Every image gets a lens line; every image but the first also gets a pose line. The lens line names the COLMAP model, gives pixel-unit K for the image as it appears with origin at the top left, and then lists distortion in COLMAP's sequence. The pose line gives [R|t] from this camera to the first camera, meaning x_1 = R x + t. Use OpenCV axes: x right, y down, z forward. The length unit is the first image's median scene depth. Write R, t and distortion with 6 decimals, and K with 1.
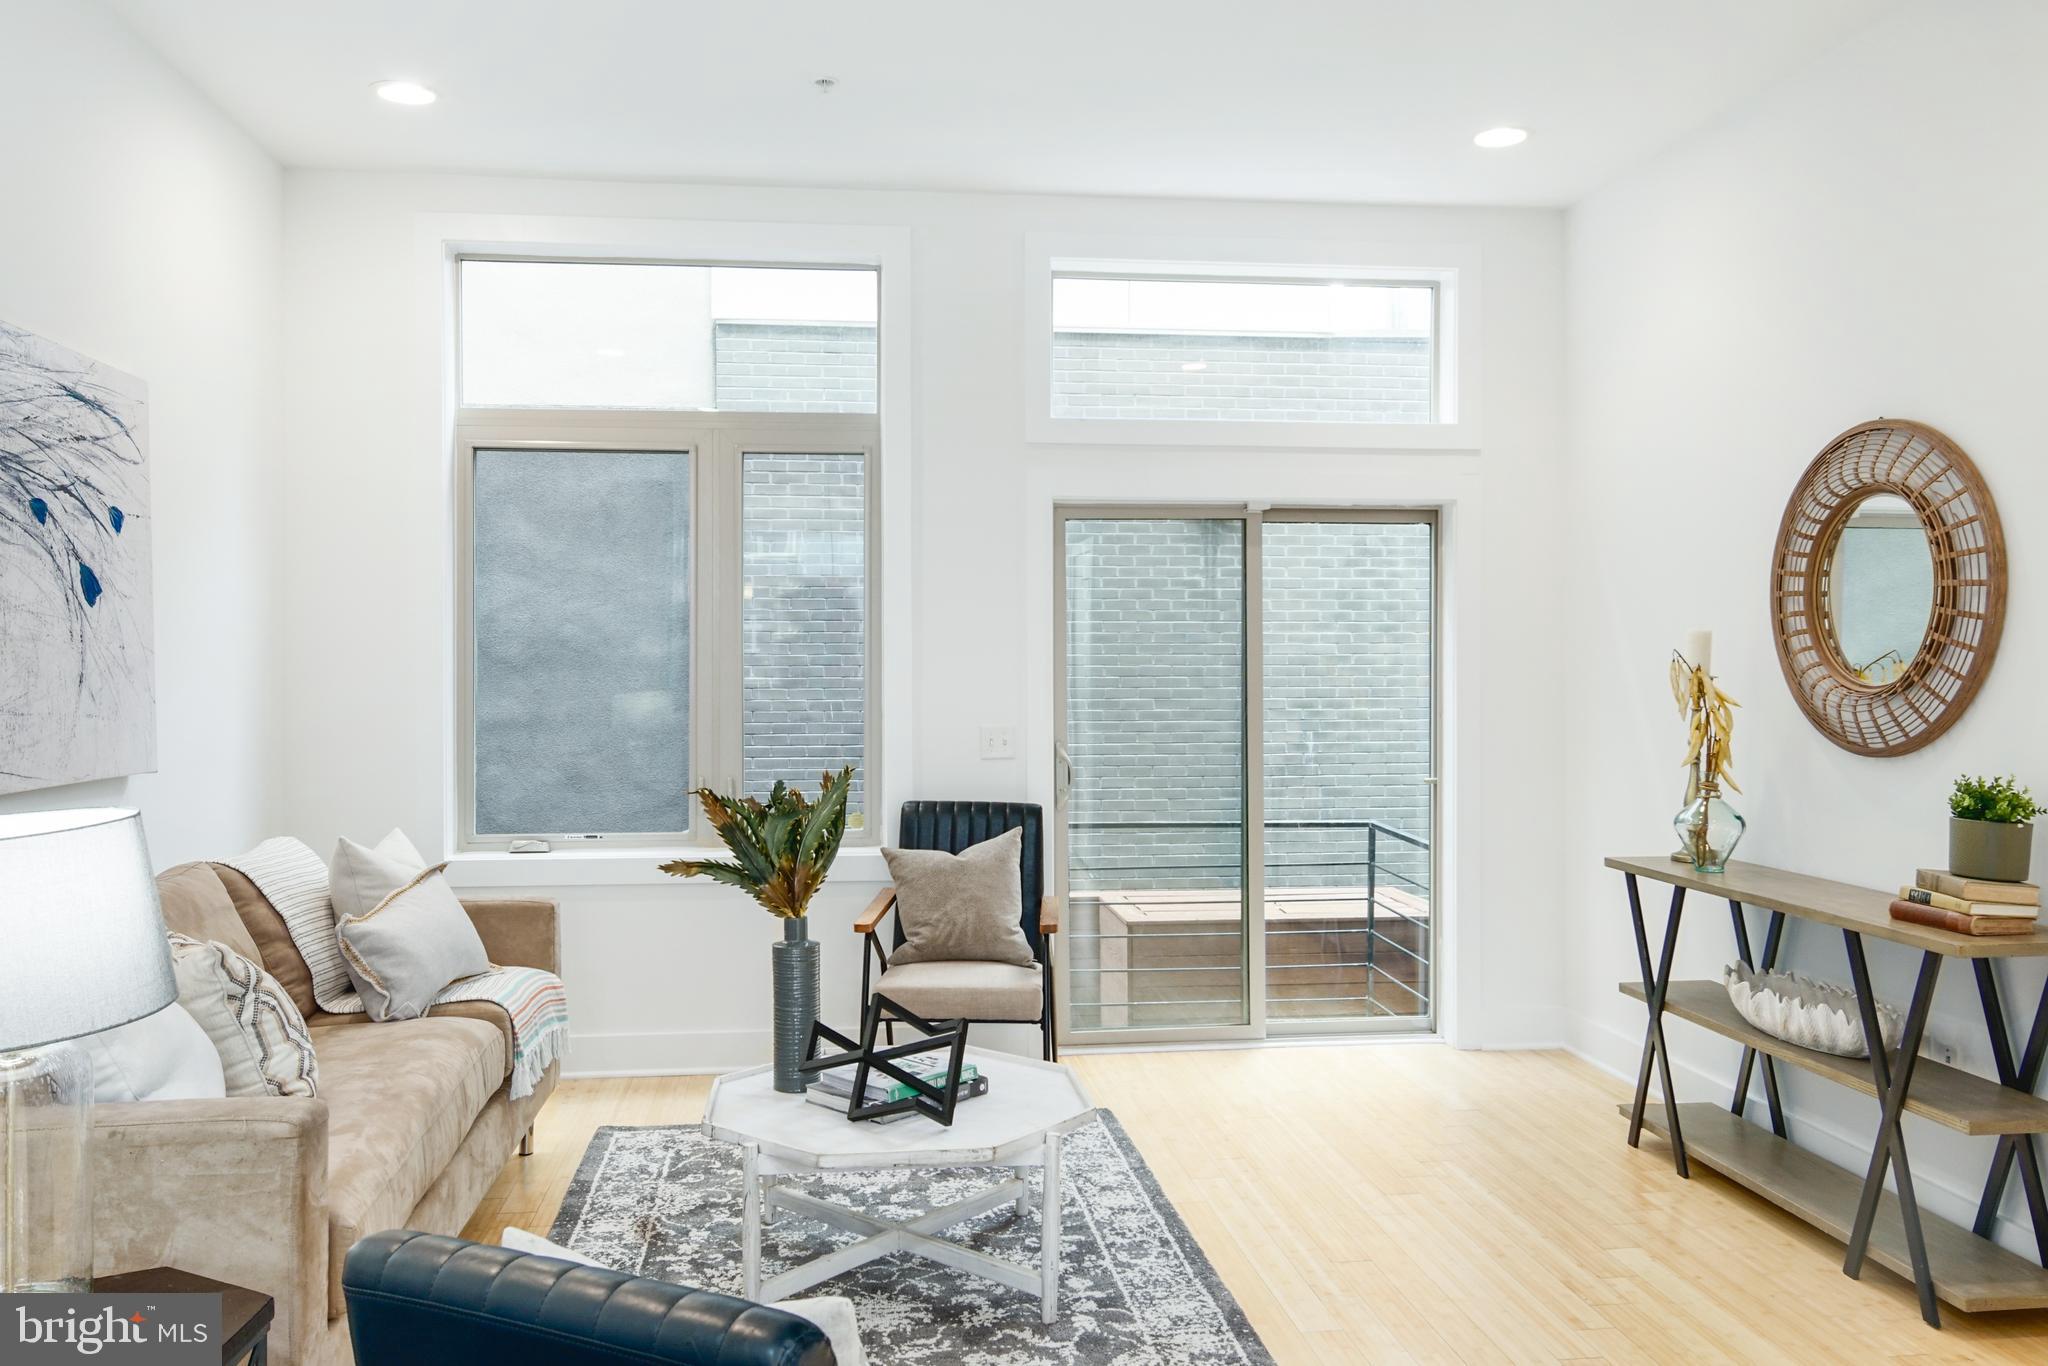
lens RADIAL K [[1566.6, 0, 1020.1], [0, 1566.6, 676.3], [0, 0, 1]] dist [-0.013913, -0.004126]
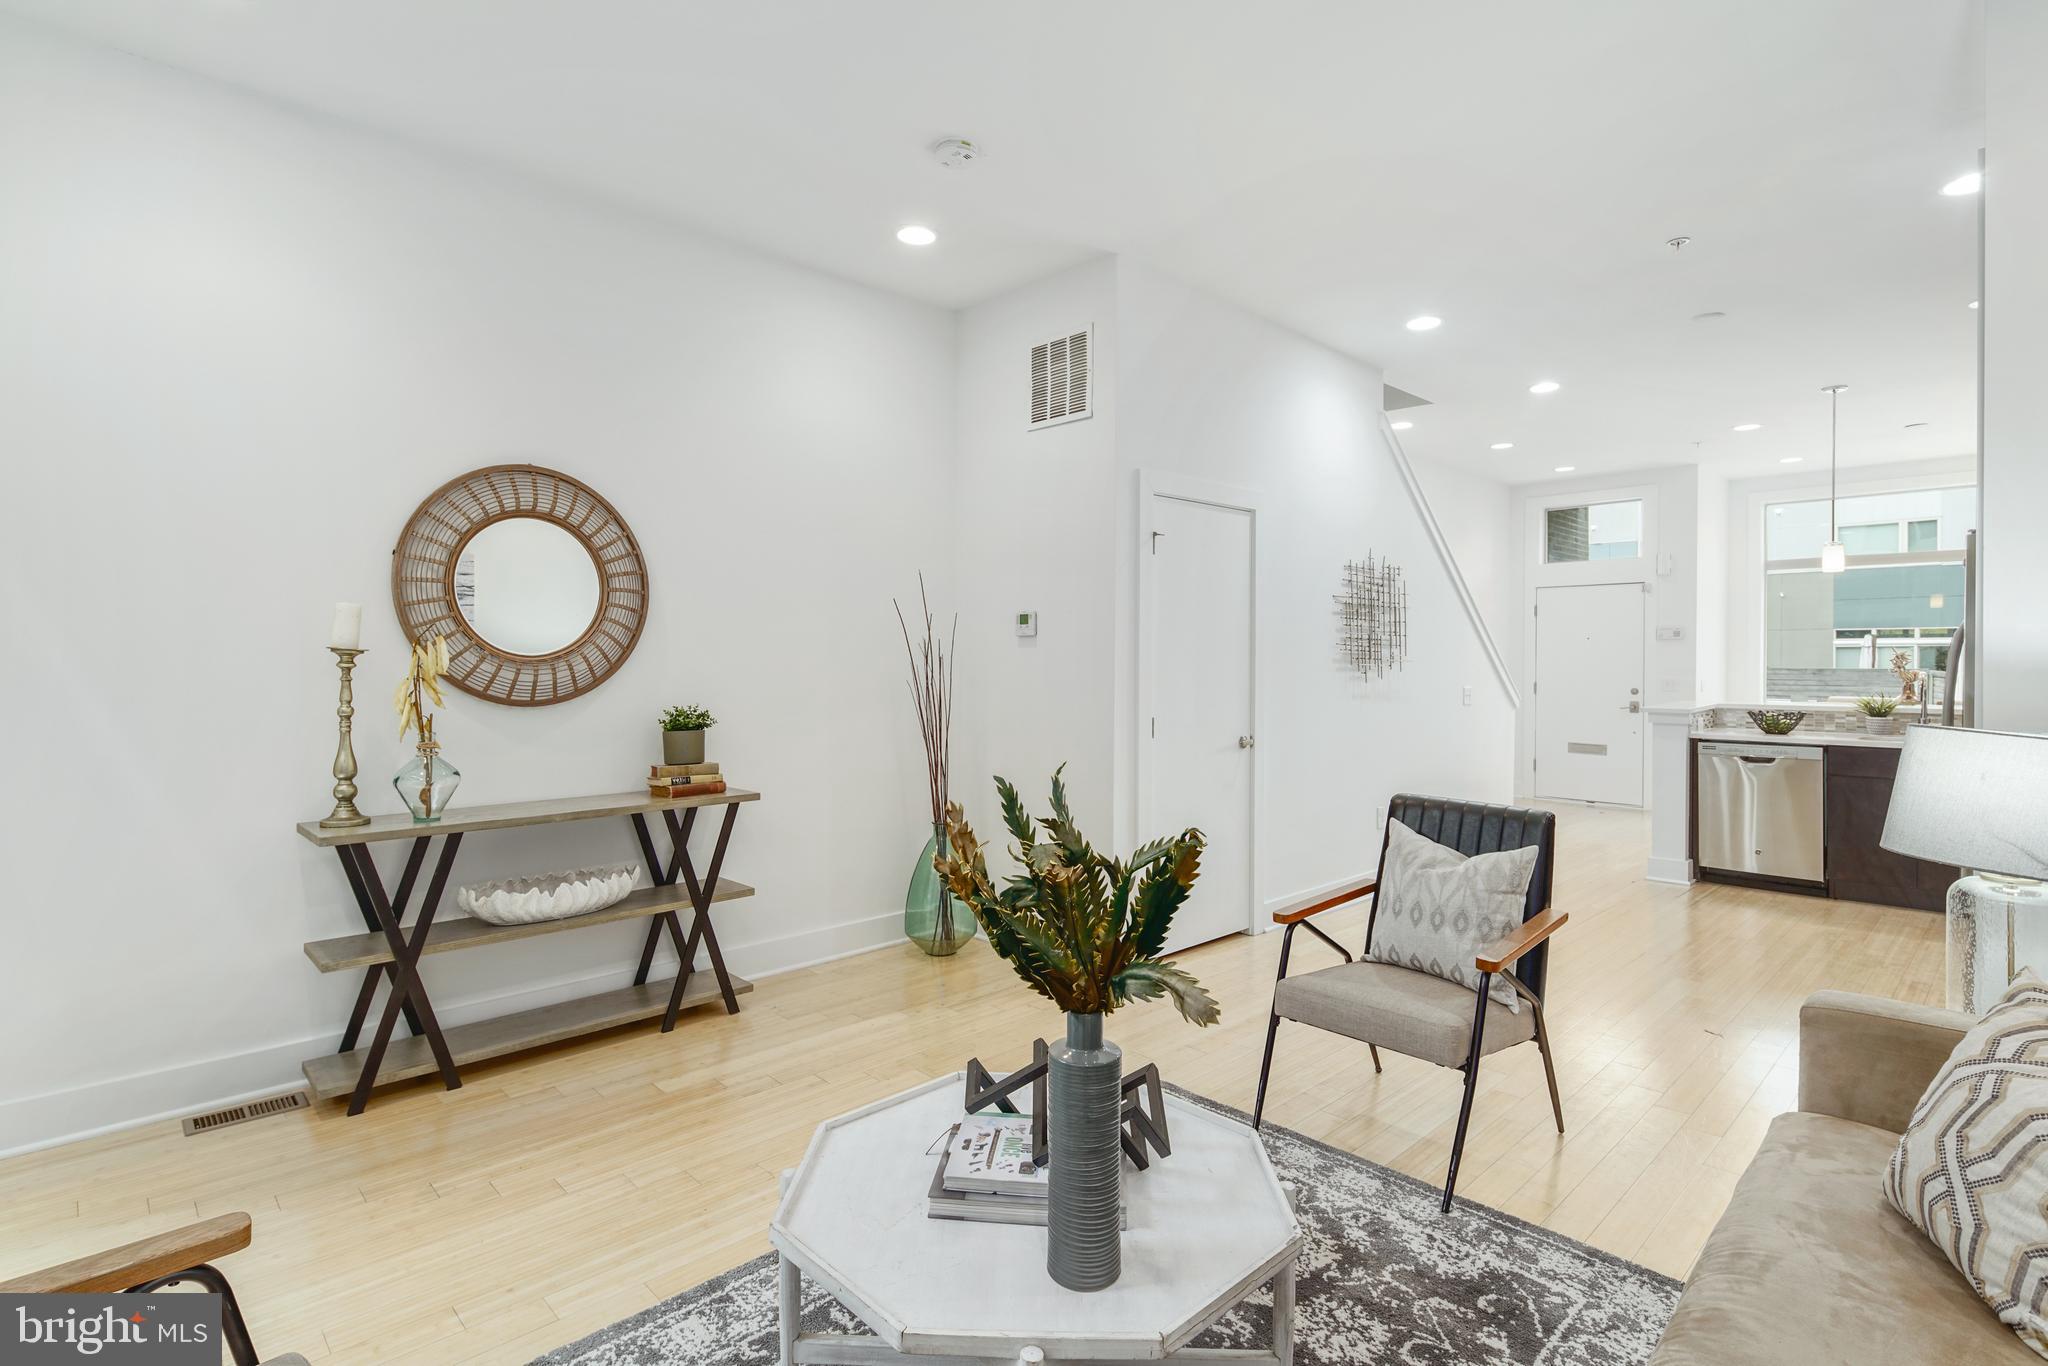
lens RADIAL K [[998.5, 0, 1023.9], [0, 998.5, 649.3], [0, 0, 1]] dist [-0.002089, -0.000431]
pose [[-0.616767, 0.003060, 0.787140, -0.487267], [0.001831, 0.999995, -0.002454, 0.005245], [-0.787144, -0.000072, -0.616770, 1.363681]]
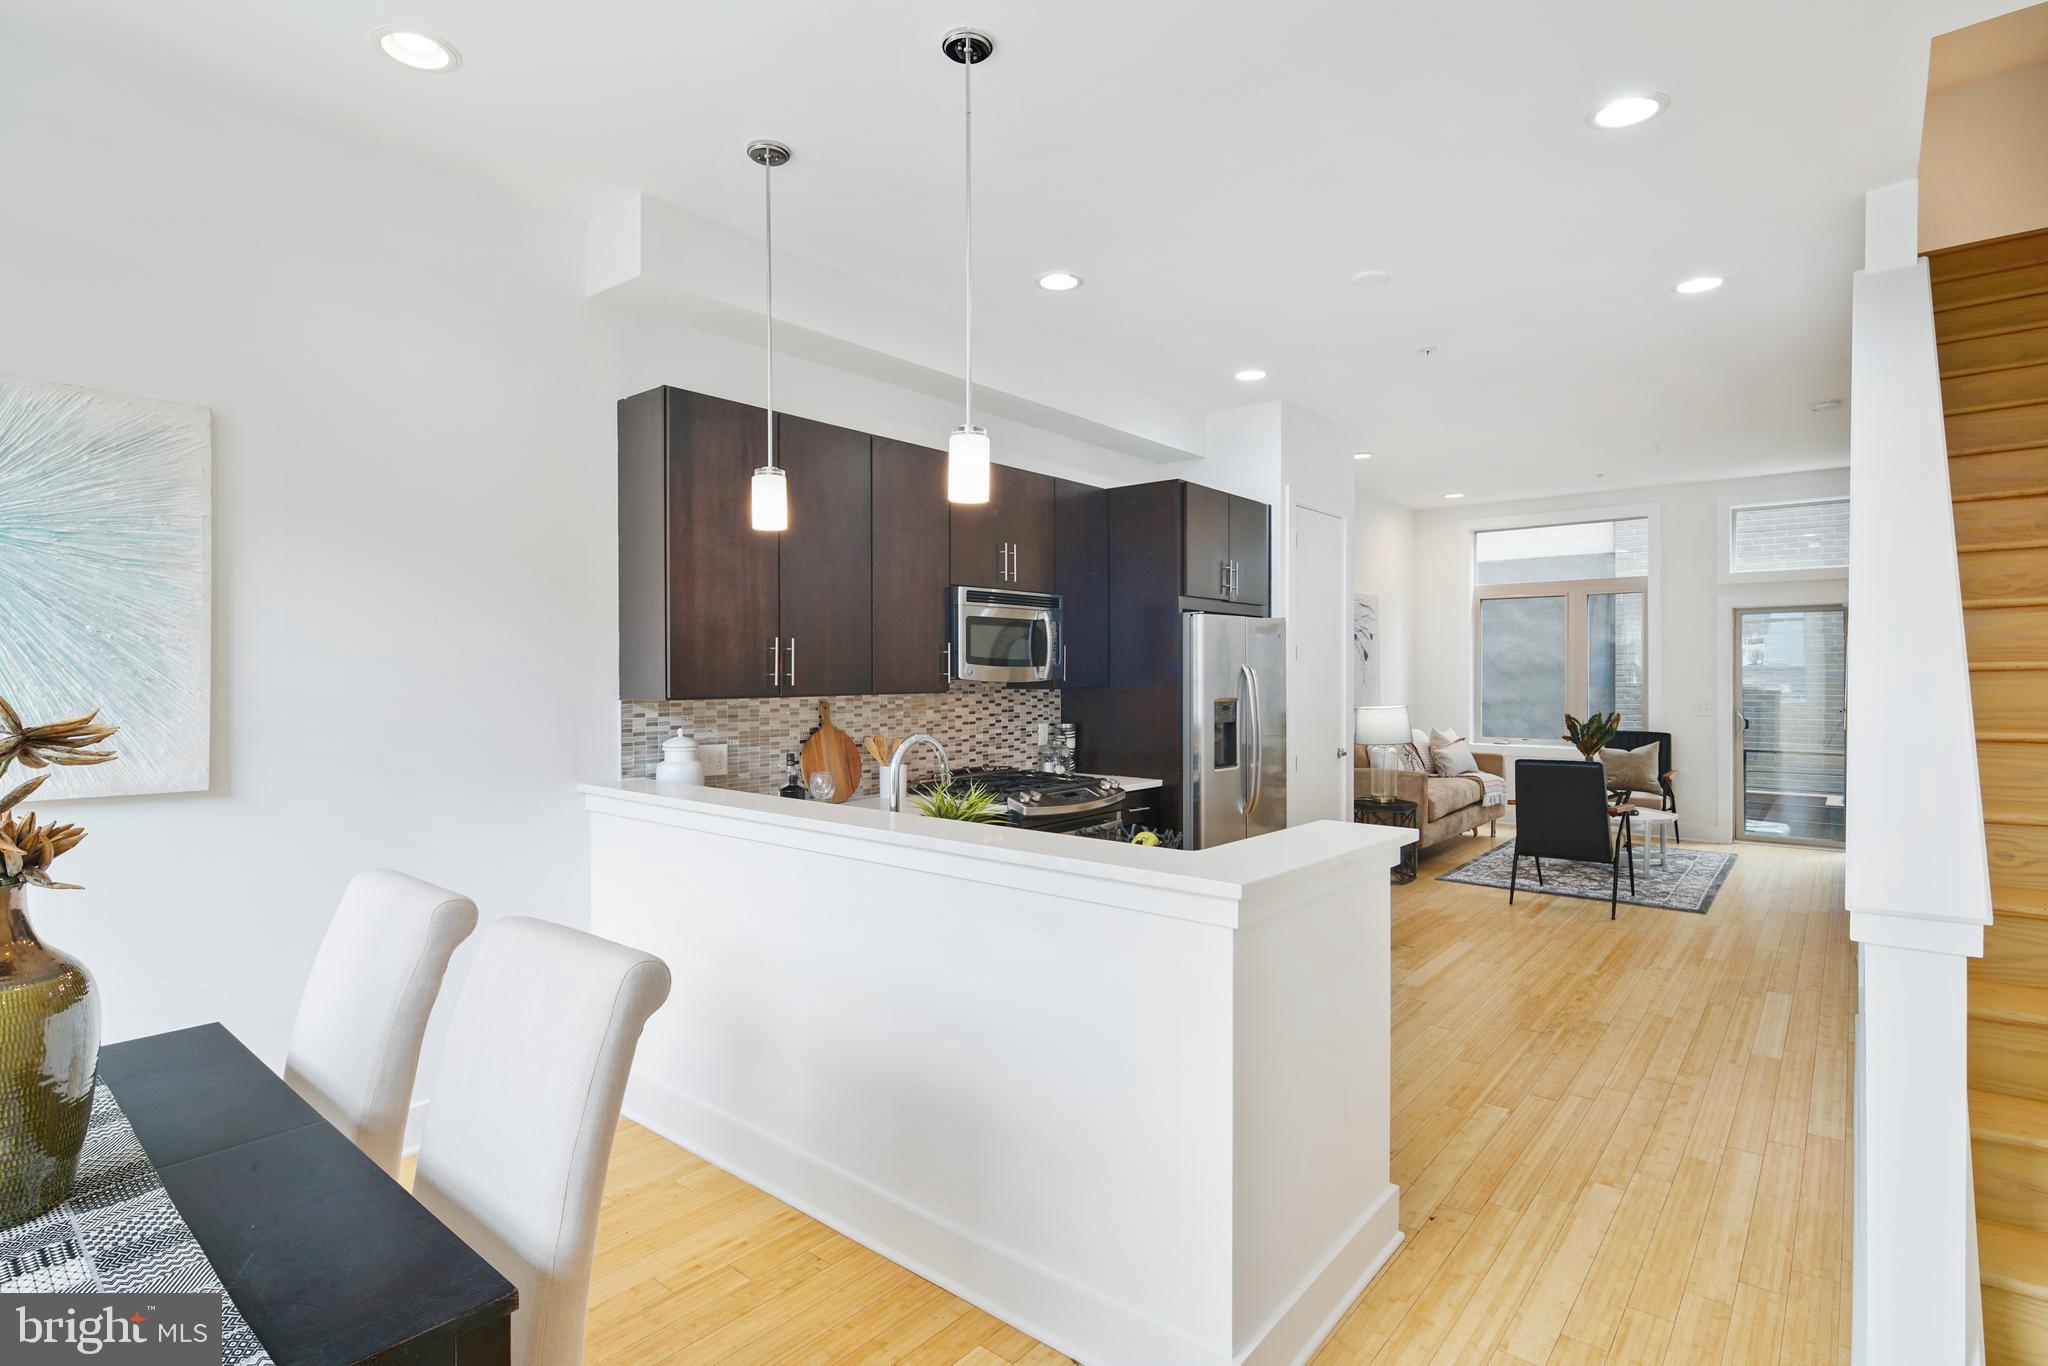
lens RADIAL K [[998.5, 0, 1025.2], [0, 998.5, 677.7], [0, 0, 1]] dist [-0.002089, -0.000431]
pose [[0.694190, 0.002766, -0.719787, 0.361484], [-0.004497, 0.999990, -0.000494, -0.000164], [0.719778, 0.003580, 0.694195, -0.808890]]
